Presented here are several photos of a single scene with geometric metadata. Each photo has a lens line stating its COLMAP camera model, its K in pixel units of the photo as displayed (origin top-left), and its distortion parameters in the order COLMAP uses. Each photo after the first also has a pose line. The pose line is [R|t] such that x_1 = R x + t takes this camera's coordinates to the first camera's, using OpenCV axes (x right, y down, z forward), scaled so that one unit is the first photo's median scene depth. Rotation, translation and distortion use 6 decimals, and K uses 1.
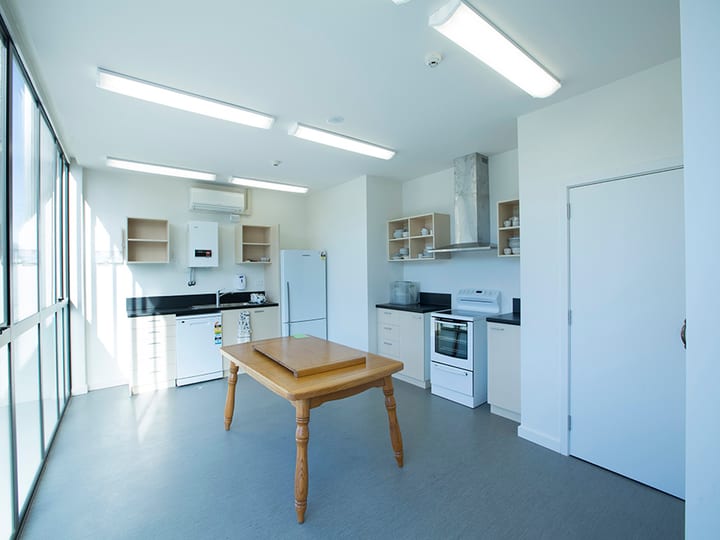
lens RADIAL K [[327.2, 0, 357.9], [0, 327.2, 269.7], [0, 0, 1]] dist [-0.019404, -0.000104]
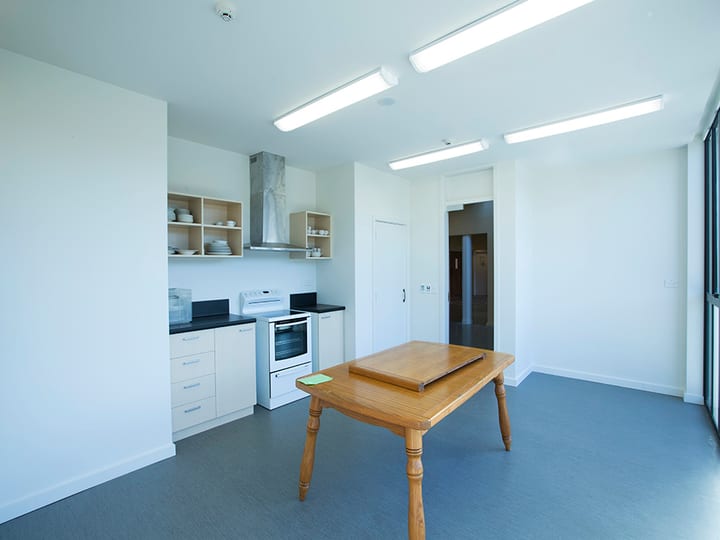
lens RADIAL K [[327.2, 0, 357.8], [0, 327.2, 268.5], [0, 0, 1]] dist [-0.019404, -0.000104]
pose [[-0.171342, 0.008142, 0.985178, -0.681229], [0.009625, 0.999932, -0.006590, 0.004555], [-0.985165, 0.008353, -0.171409, 0.908702]]
